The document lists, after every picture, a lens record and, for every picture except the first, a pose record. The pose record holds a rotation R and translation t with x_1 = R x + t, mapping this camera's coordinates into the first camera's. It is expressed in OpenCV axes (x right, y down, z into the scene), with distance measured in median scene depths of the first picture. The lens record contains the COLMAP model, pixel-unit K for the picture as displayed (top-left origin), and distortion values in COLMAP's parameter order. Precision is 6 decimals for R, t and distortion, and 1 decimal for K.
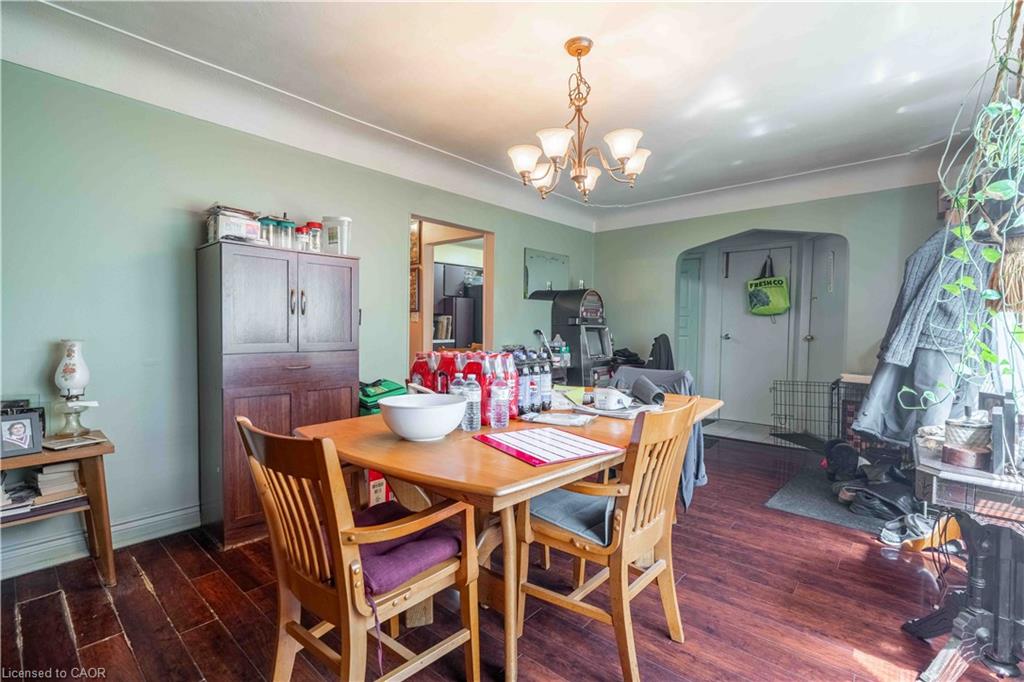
lens RADIAL K [[462.5, 0, 510.1], [0, 462.5, 338.0], [0, 0, 1]] dist [-0.006644, 0.005337]
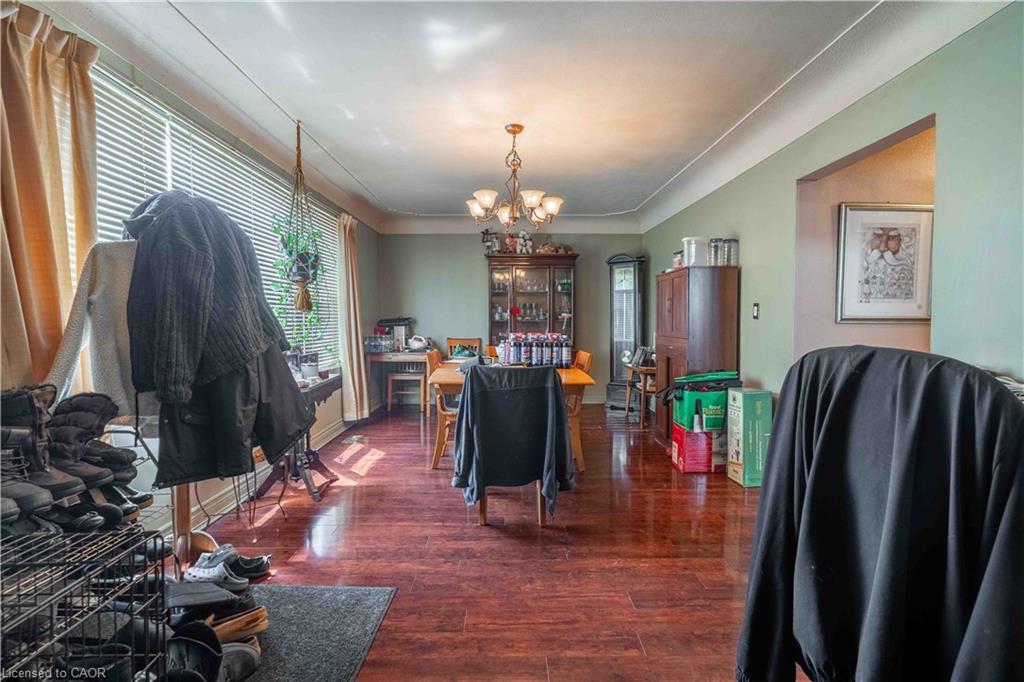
lens RADIAL K [[462.5, 0, 510.1], [0, 462.5, 338.0], [0, 0, 1]] dist [-0.006644, 0.005337]
pose [[-0.740652, 0.015873, -0.671701, 0.902040], [-0.025239, 0.998358, 0.051423, -0.030303], [0.671414, 0.055040, -0.739036, 1.645549]]
